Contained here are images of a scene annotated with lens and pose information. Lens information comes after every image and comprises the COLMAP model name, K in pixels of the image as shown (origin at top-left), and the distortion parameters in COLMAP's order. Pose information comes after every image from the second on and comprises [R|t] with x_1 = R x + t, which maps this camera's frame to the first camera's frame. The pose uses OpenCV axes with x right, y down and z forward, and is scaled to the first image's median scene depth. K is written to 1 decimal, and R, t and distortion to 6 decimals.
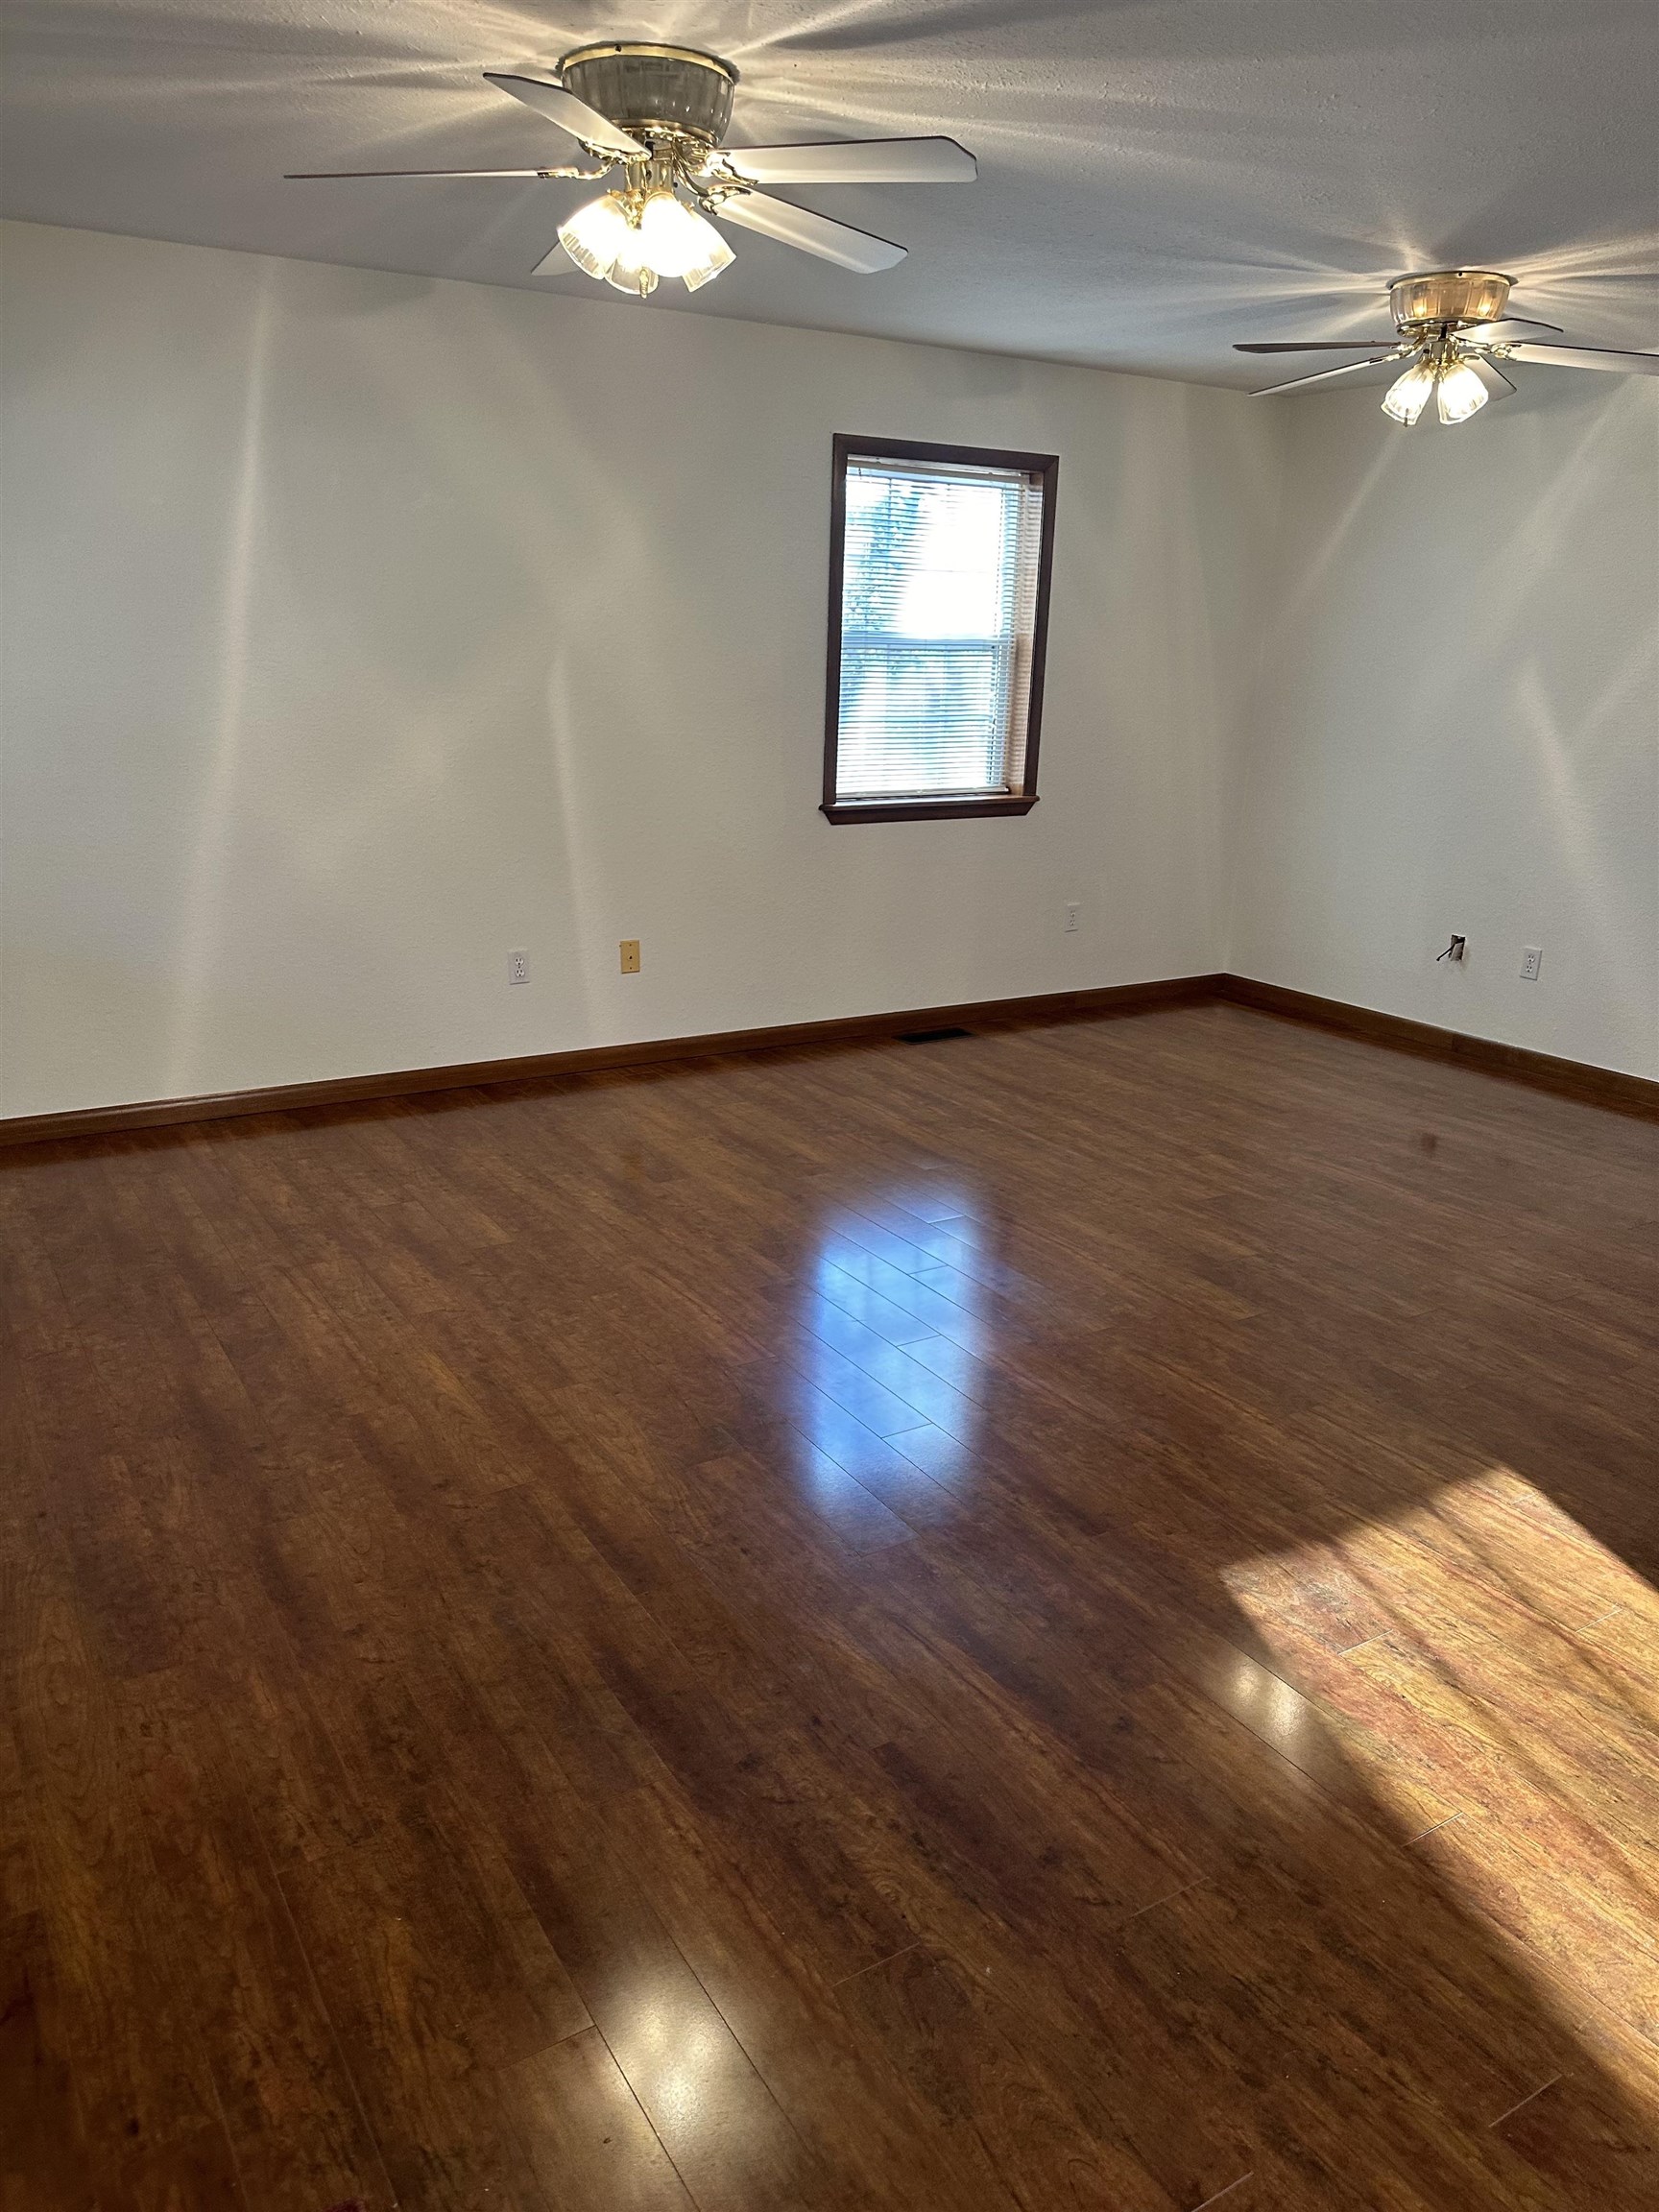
lens RADIAL K [[1542.3, 0, 832.7], [0, 1542.3, 1106.9], [0, 0, 1]] dist [0.064305, -0.069070]
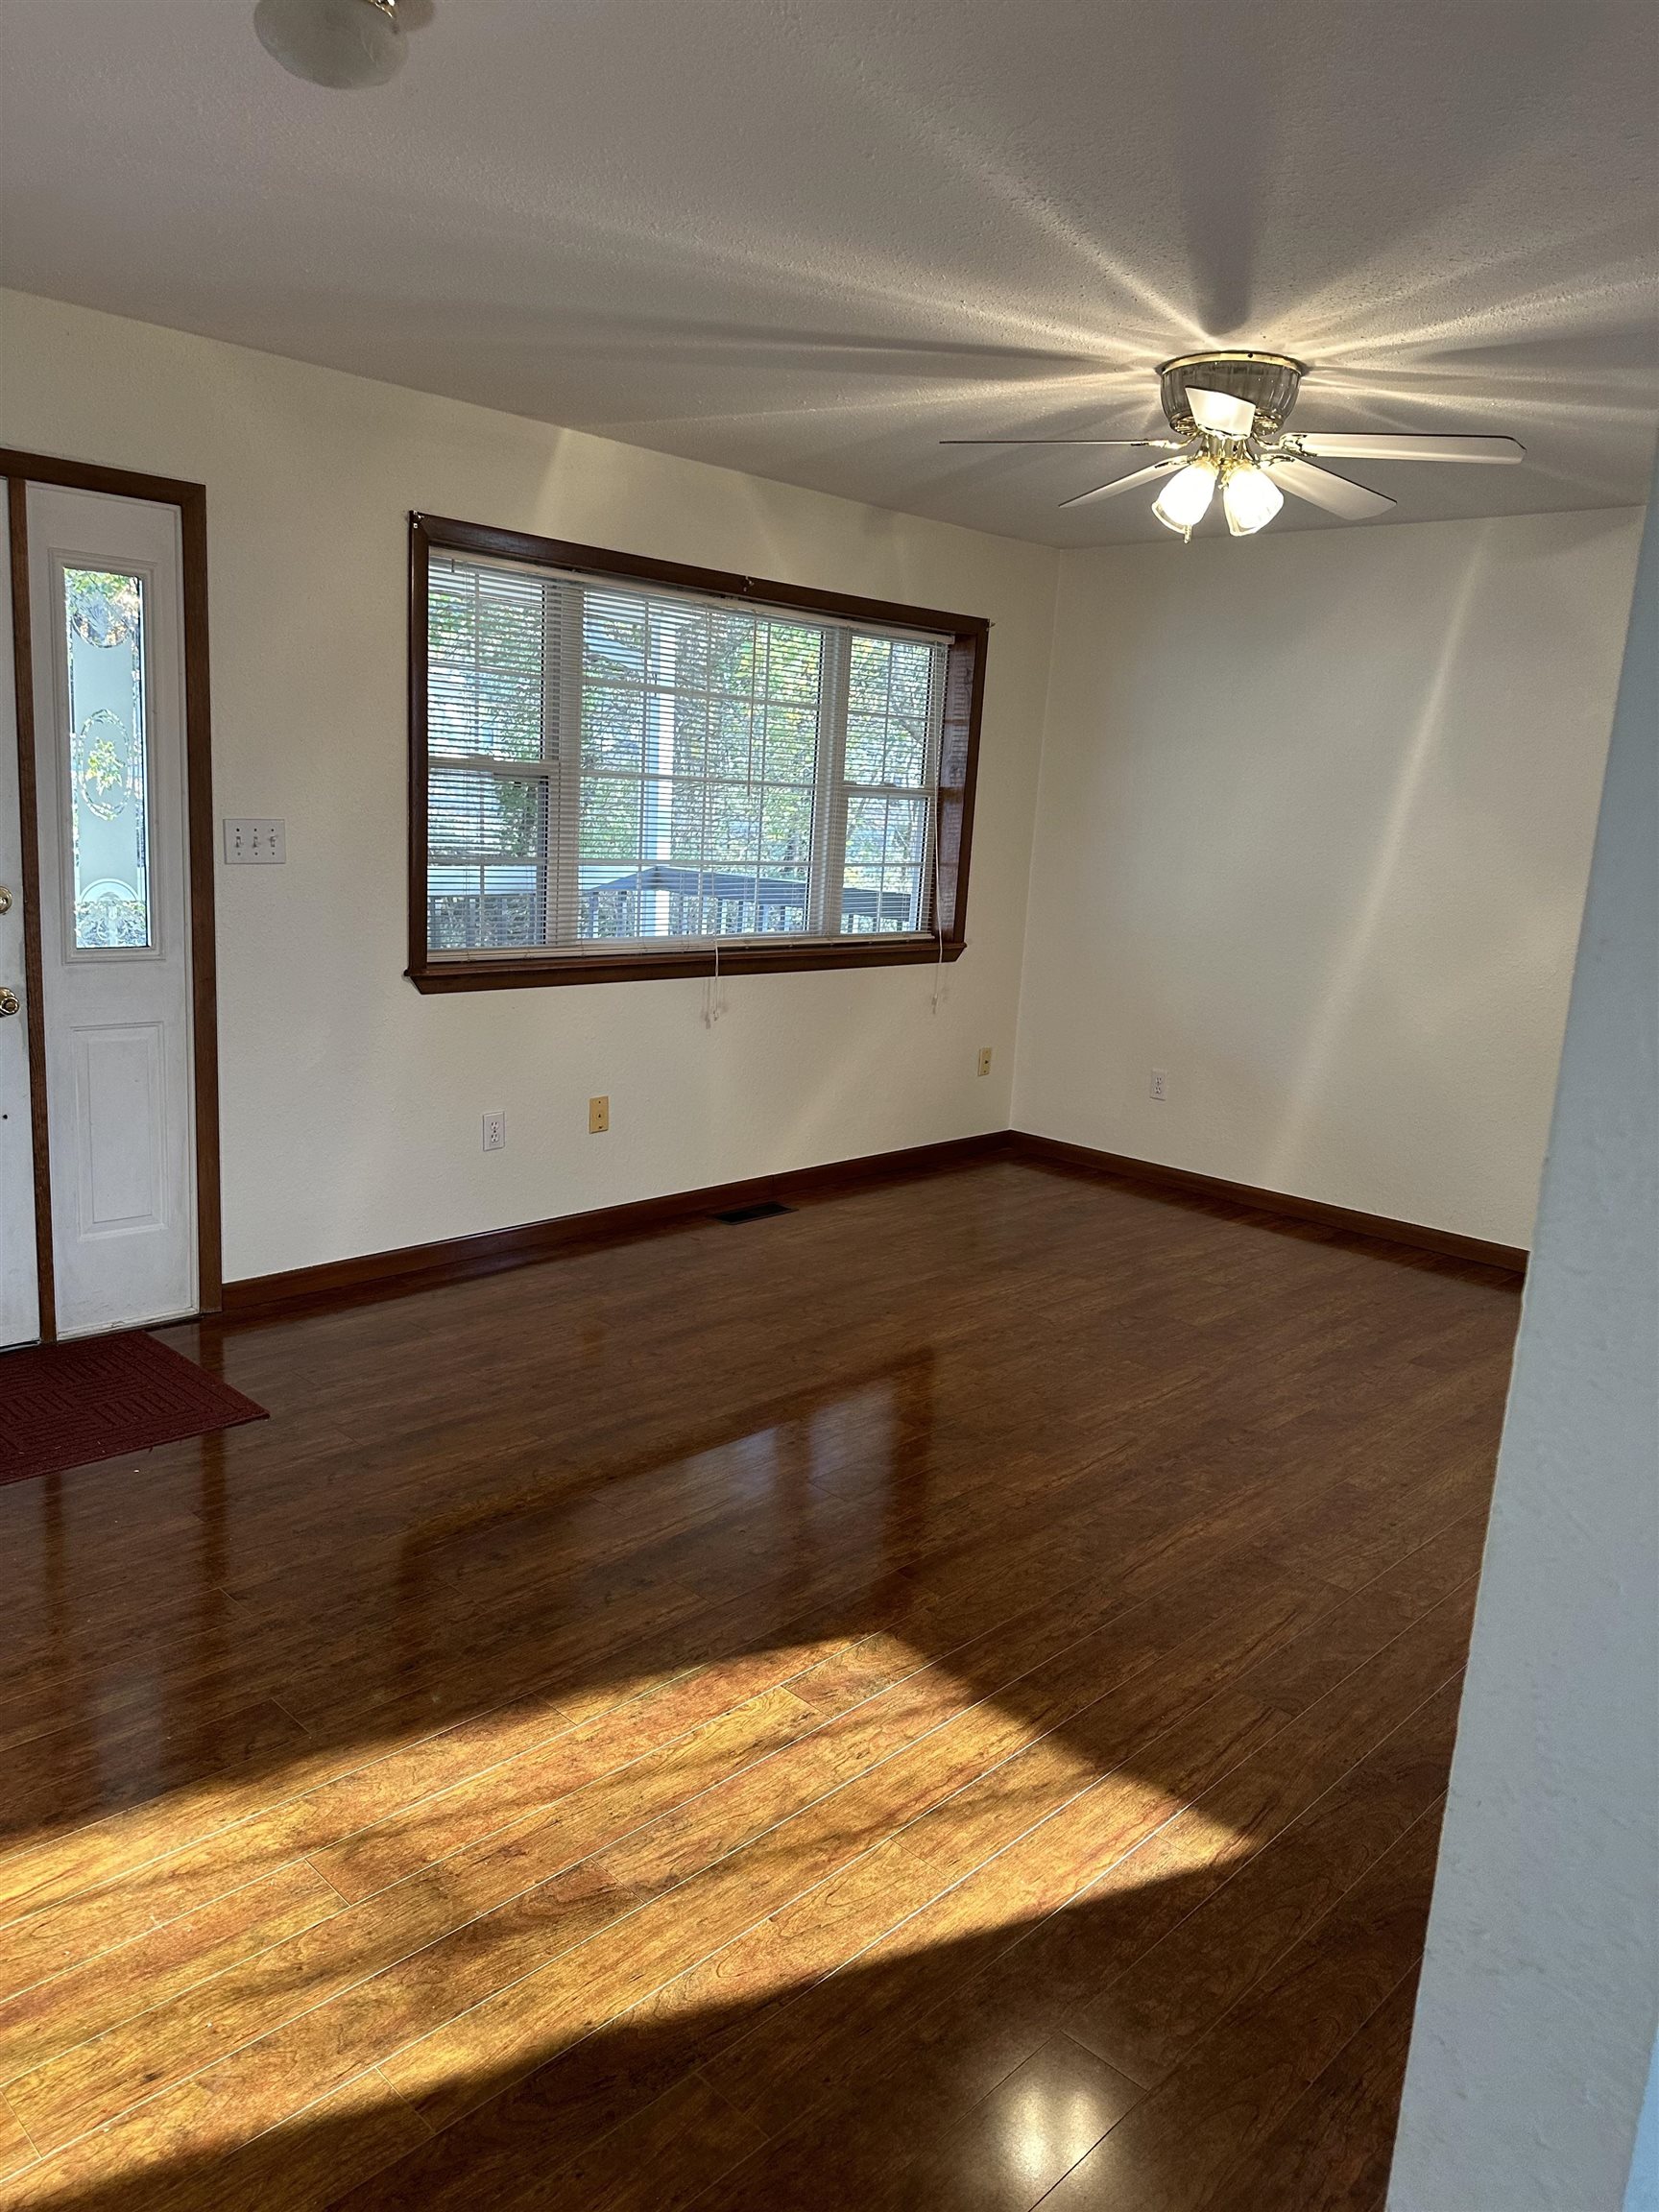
lens RADIAL K [[1542.3, 0, 818.3], [0, 1542.3, 1101.1], [0, 0, 1]] dist [0.064305, -0.069070]
pose [[0.250281, 0.183498, -0.950625, 0.736355], [-0.336136, 0.937268, 0.092422, -0.075202], [0.907949, 0.296408, 0.296261, 0.344771]]
